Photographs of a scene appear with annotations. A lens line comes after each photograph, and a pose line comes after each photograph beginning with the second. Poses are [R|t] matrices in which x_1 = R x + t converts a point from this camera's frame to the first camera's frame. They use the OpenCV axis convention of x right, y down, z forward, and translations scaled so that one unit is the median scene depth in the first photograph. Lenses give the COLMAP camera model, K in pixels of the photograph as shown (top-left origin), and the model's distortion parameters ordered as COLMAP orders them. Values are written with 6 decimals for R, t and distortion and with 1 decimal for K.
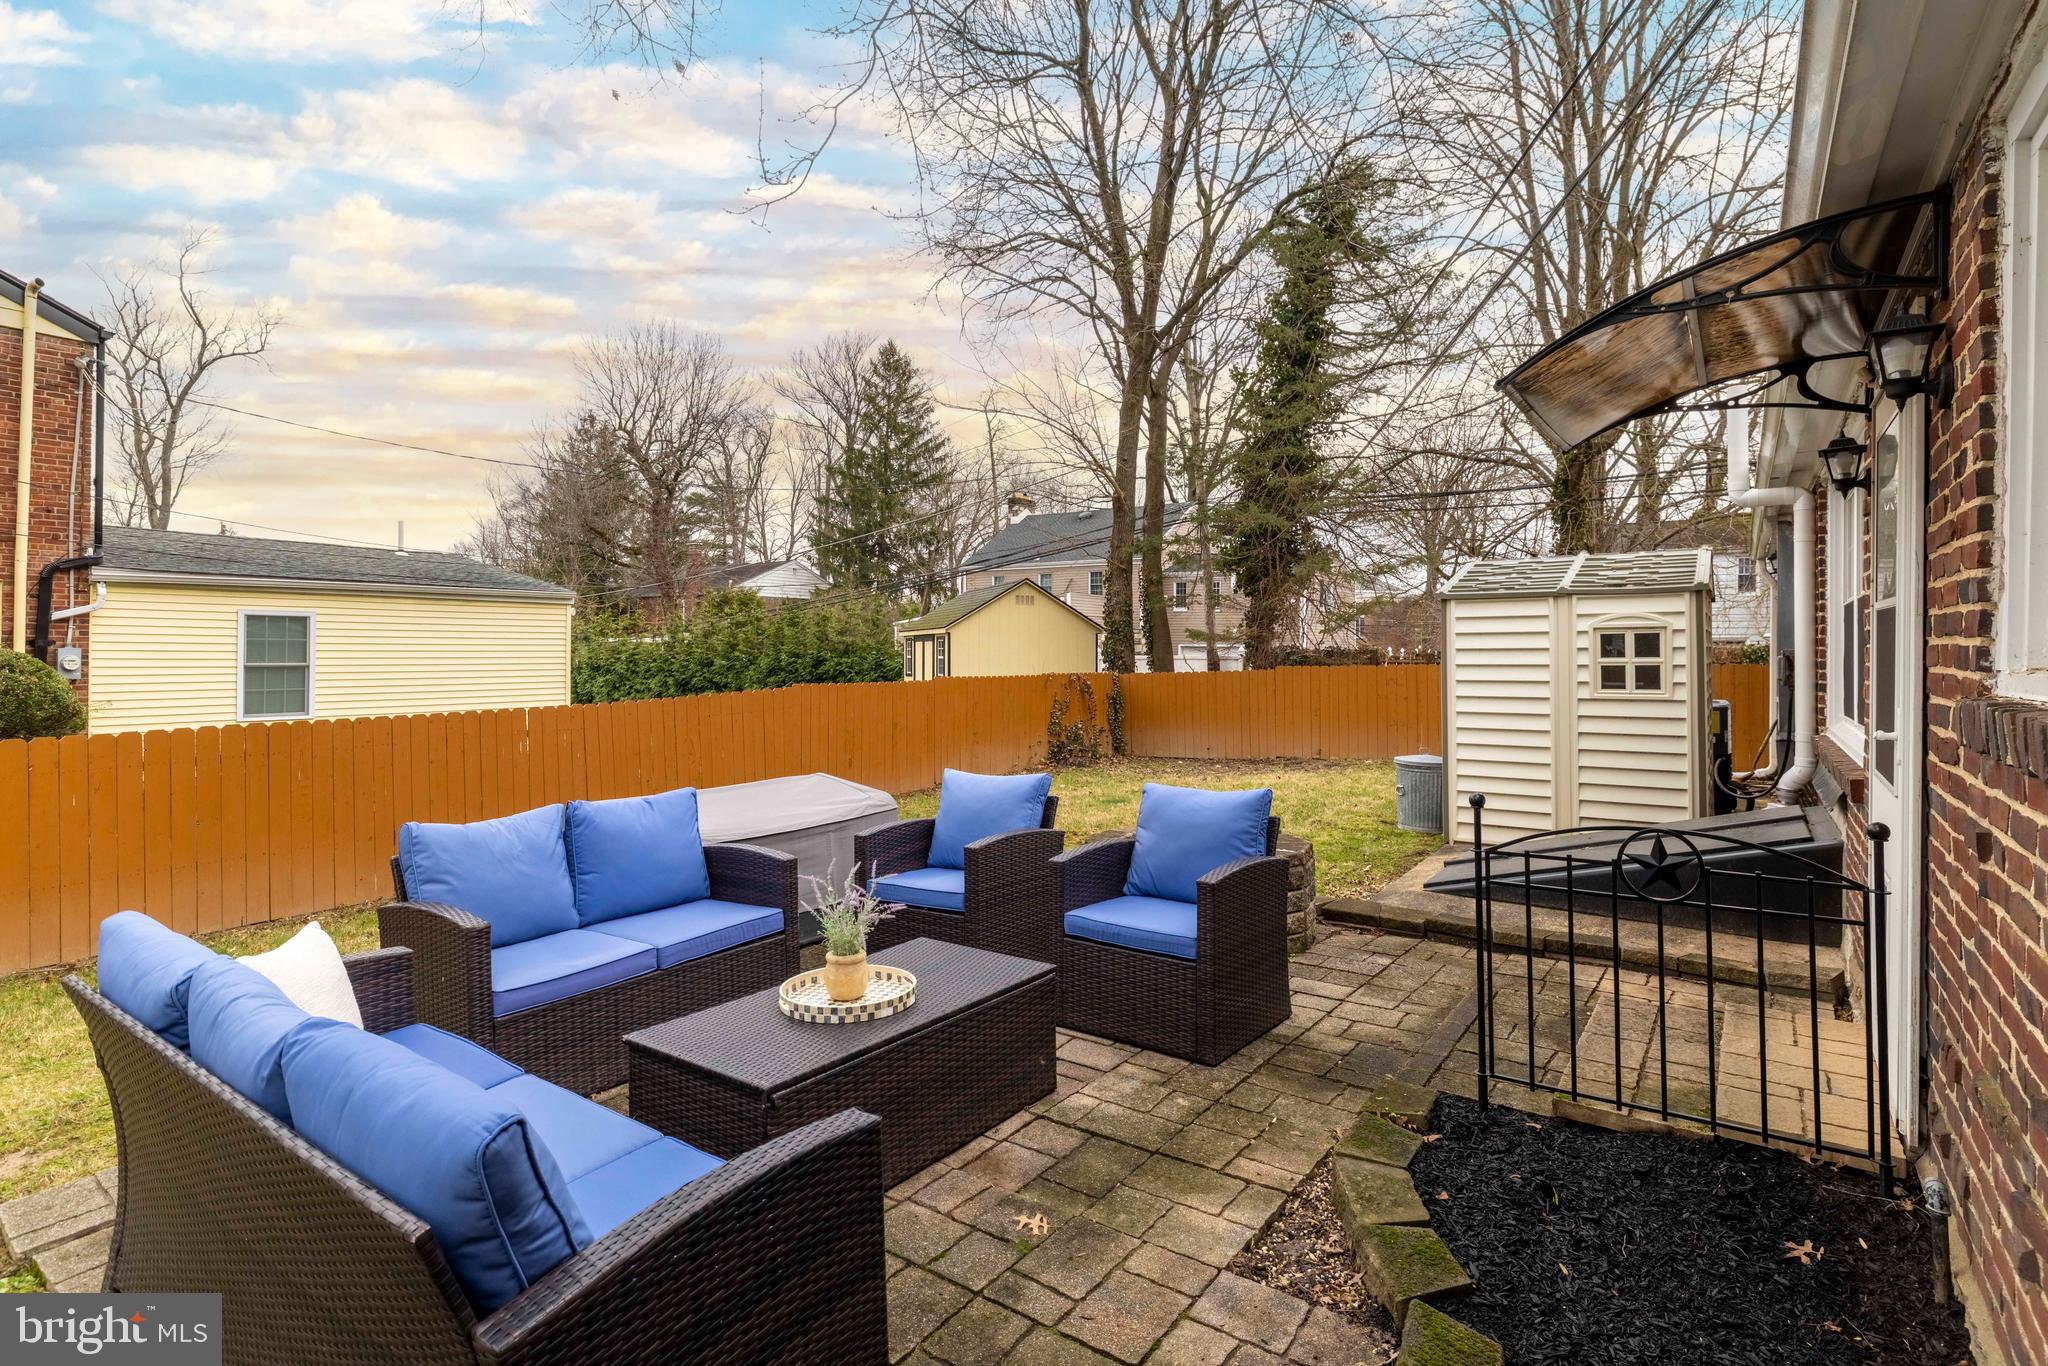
lens RADIAL K [[1012.8, 0, 1024.0], [0, 1012.8, 683.0], [0, 0, 1]] dist [0.001037, 0.000027]
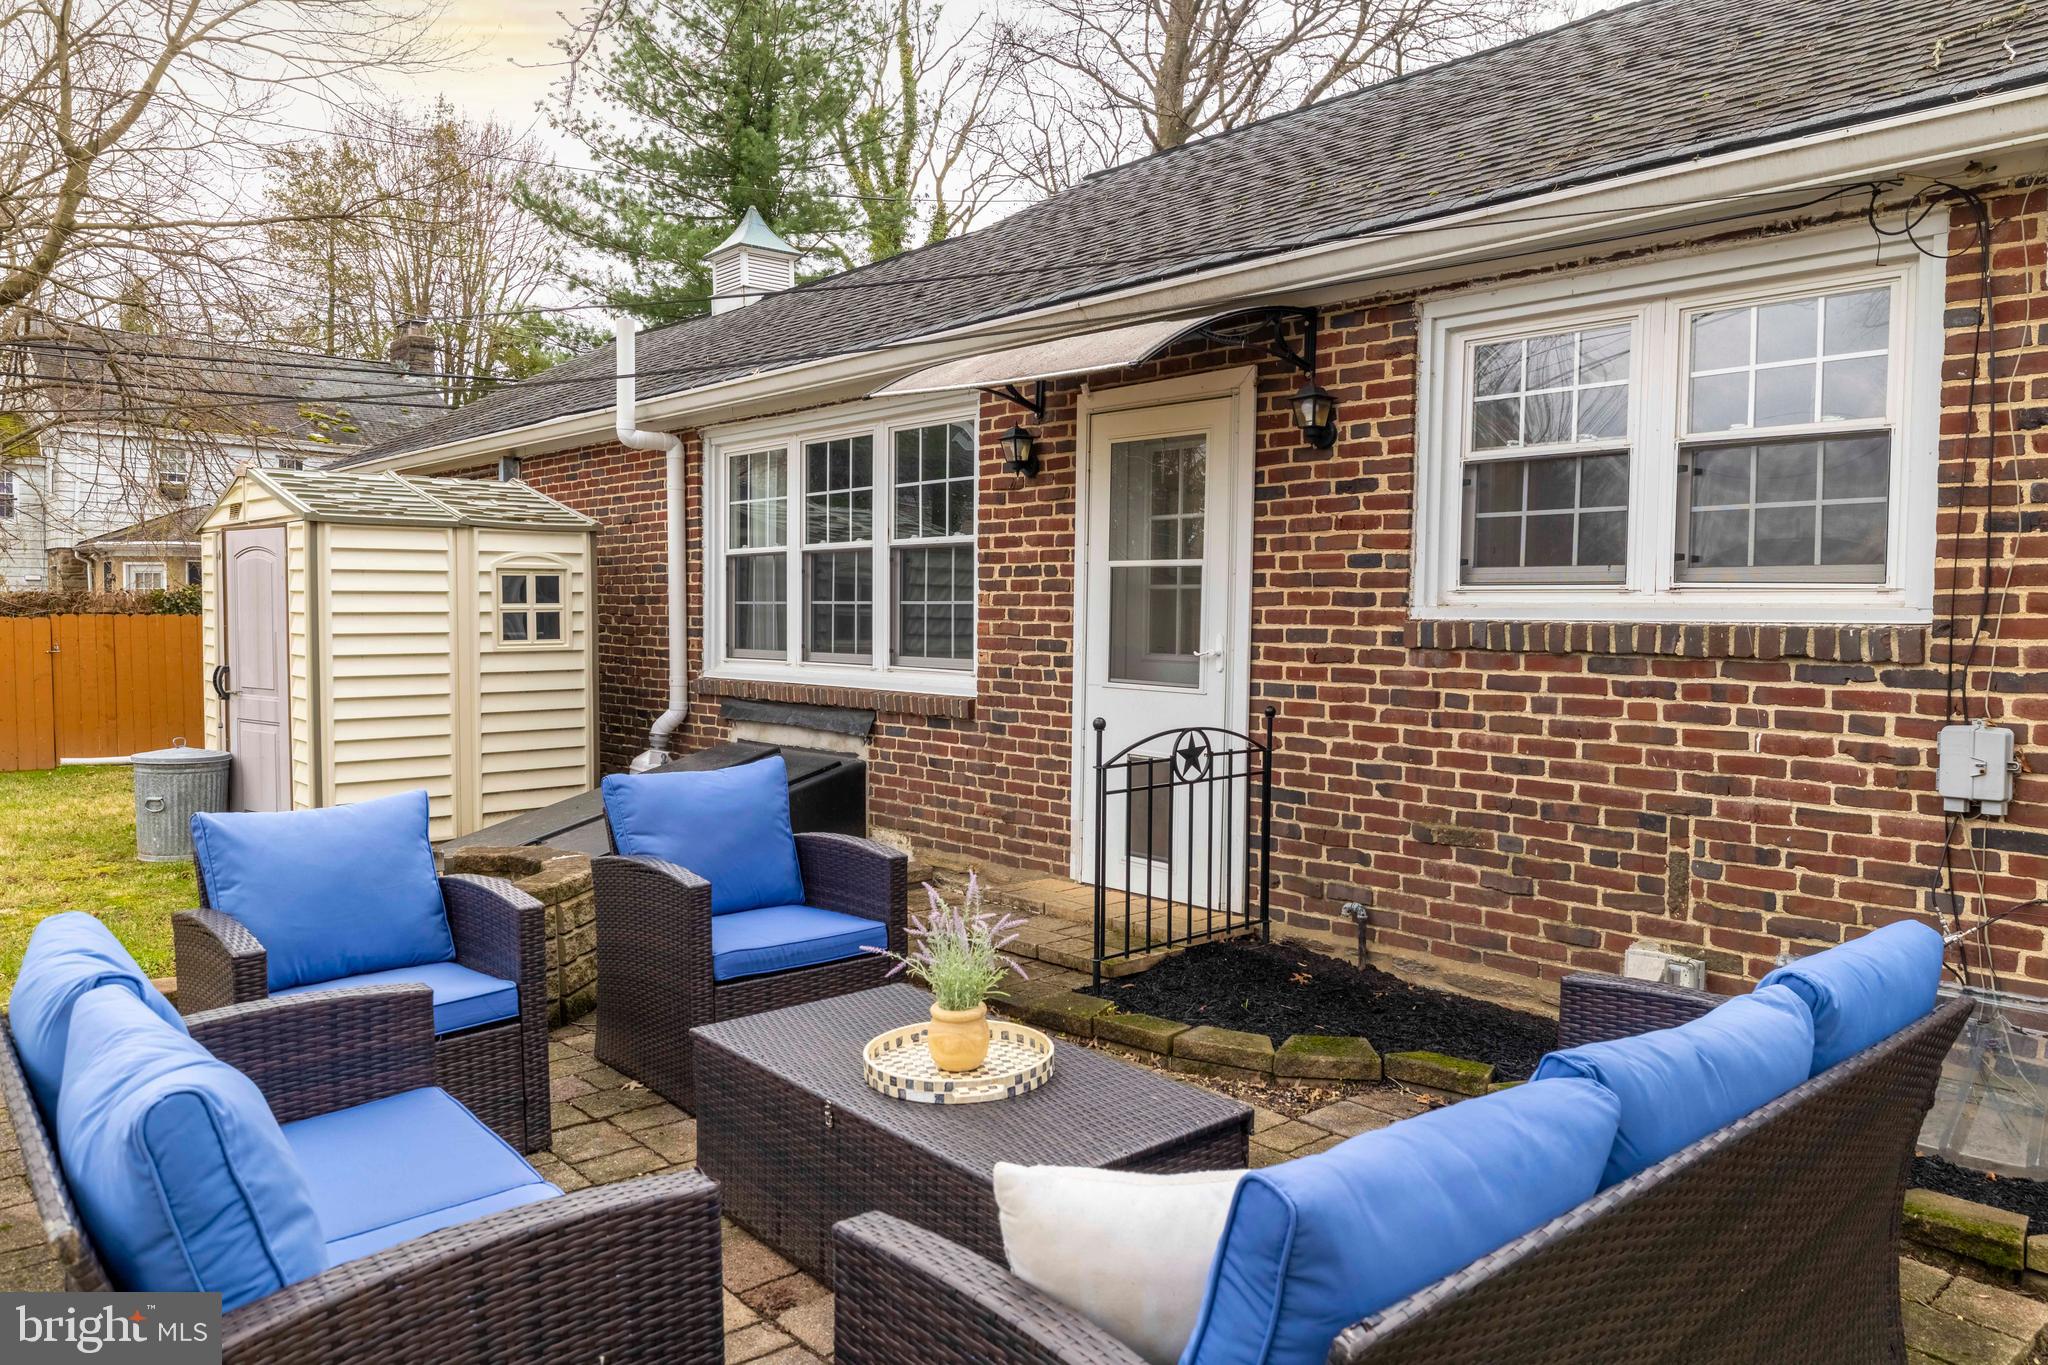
lens RADIAL K [[1420.5, 0, 1026.6], [0, 1420.5, 648.4], [0, 0, 1]] dist [0.009731, 0.001431]
pose [[0.244726, -0.023664, 0.969303, -0.485287], [0.025684, 0.999510, 0.017916, 0.002667], [-0.969252, 0.020511, 0.245214, 0.283796]]
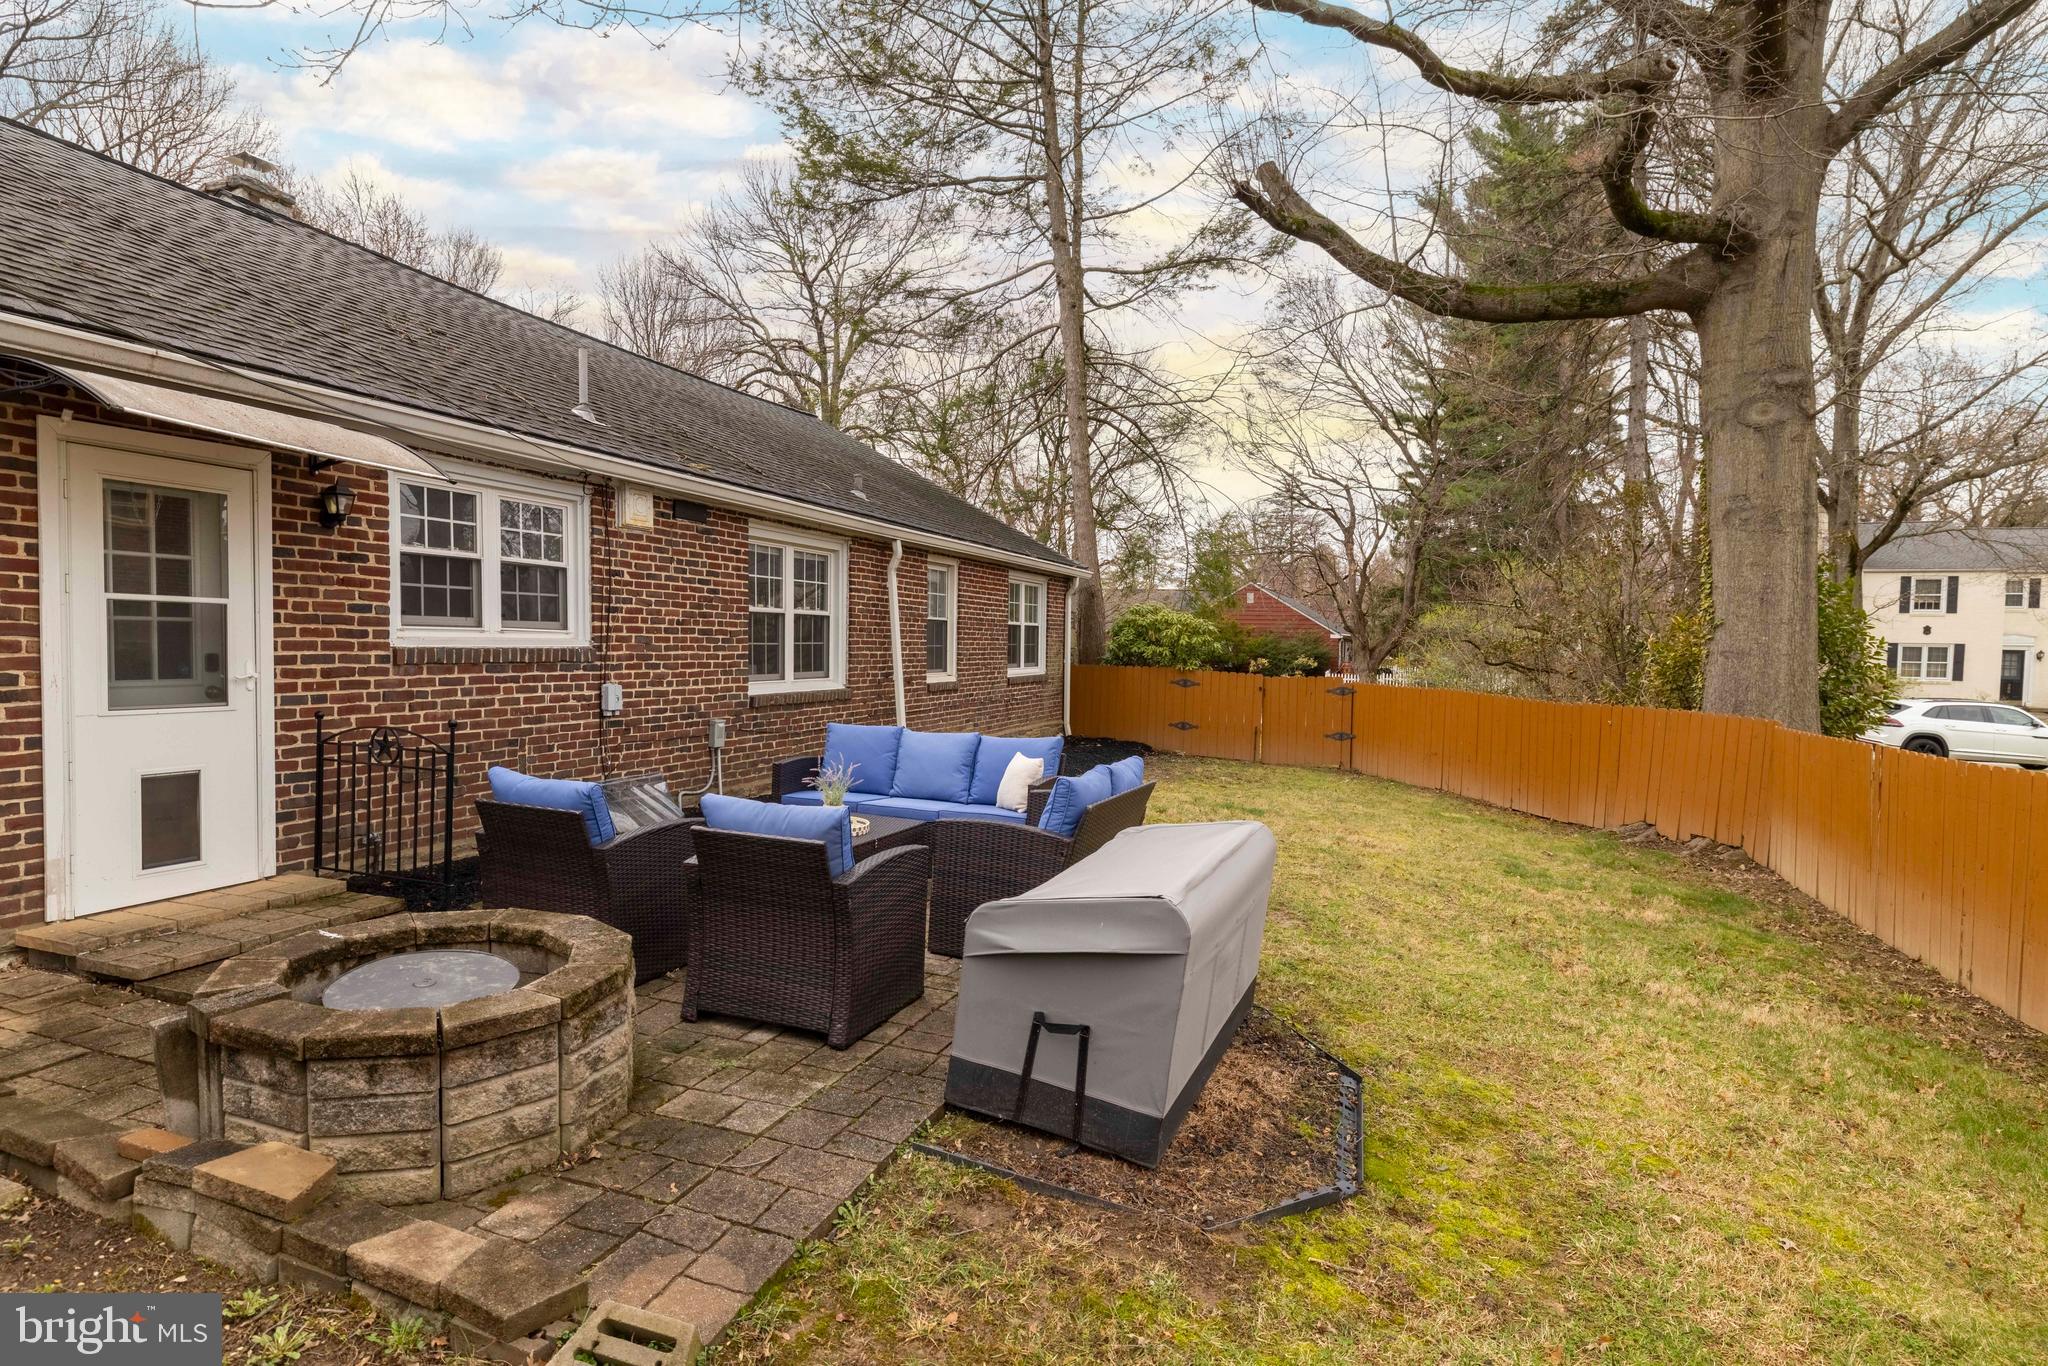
lens RADIAL K [[1080.1, 0, 1024.0], [0, 1080.1, 683.0], [0, 0, 1]] dist [0.000388, -0.000031]
pose [[-0.969704, 0.009059, -0.244113, -0.009847], [-0.007129, 0.997837, 0.065349, -0.026445], [0.244177, 0.065110, -0.967542, 1.273832]]
